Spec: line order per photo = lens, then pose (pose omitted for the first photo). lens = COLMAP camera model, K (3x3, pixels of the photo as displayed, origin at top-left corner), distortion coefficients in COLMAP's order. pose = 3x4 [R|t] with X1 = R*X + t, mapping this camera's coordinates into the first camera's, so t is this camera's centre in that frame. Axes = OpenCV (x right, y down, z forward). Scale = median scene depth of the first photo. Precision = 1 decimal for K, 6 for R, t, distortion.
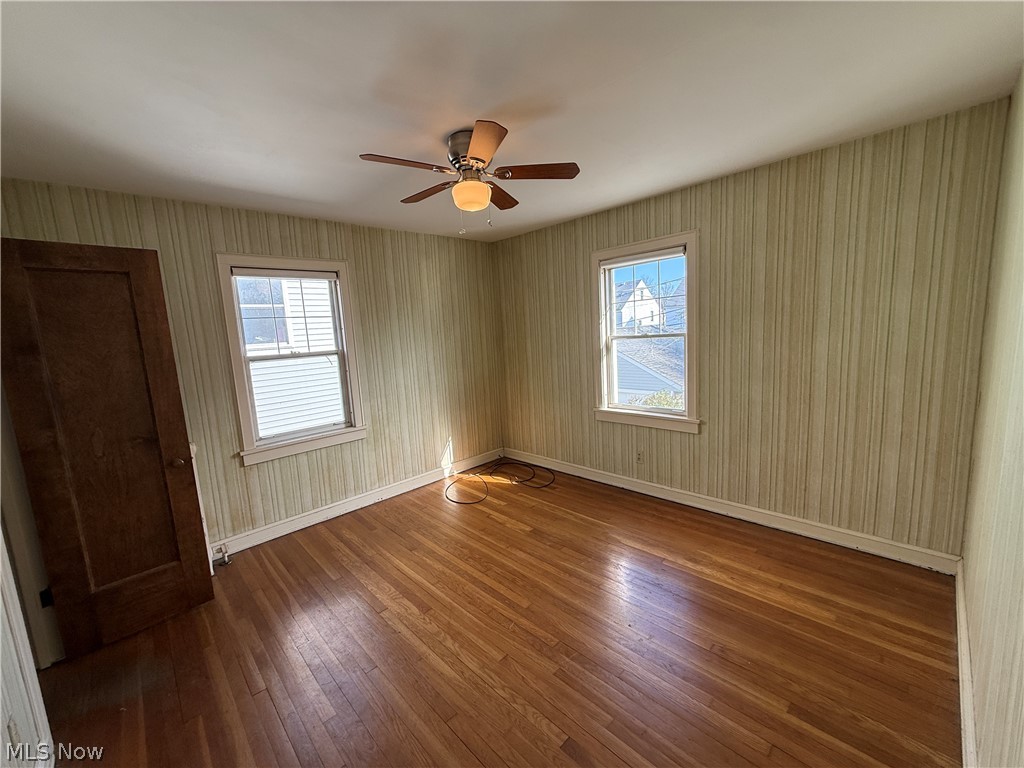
lens RADIAL K [[407.2, 0, 512.0], [0, 407.2, 384.0], [0, 0, 1]] dist [0.003218, 0.000203]
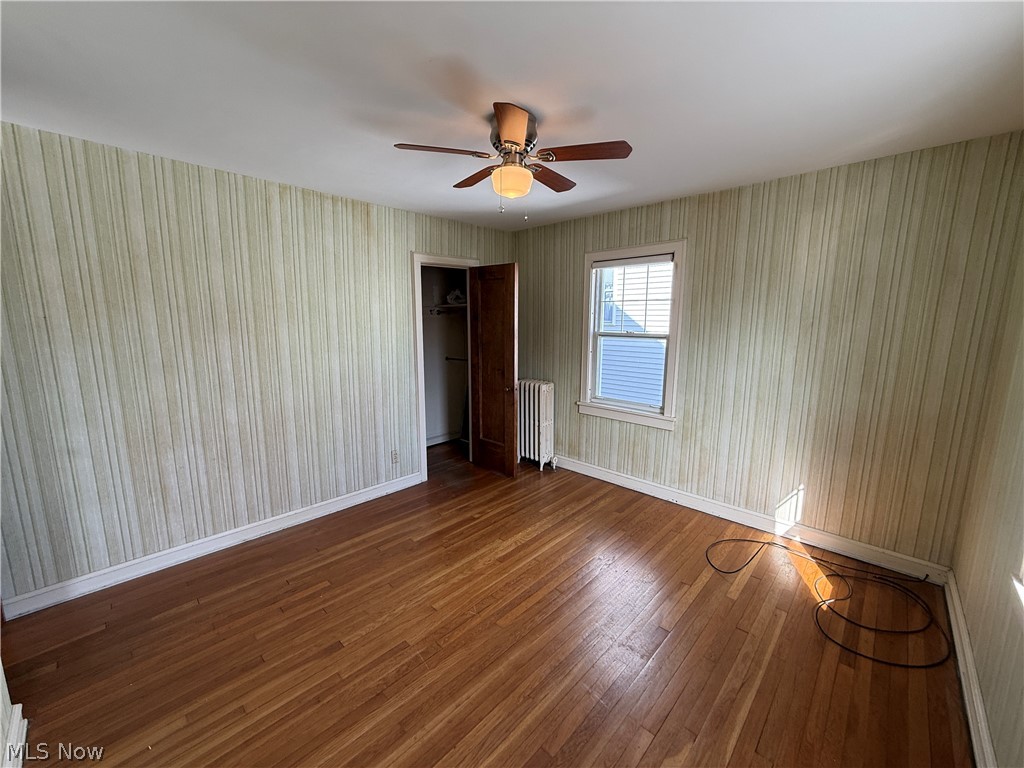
lens RADIAL K [[407.2, 0, 511.7], [0, 407.2, 384.0], [0, 0, 1]] dist [0.003218, 0.000203]
pose [[0.032282, 0.214551, -0.976179, 0.536977], [-0.140199, 0.968004, 0.208117, -0.118585], [0.989597, 0.130141, 0.061328, 0.583258]]
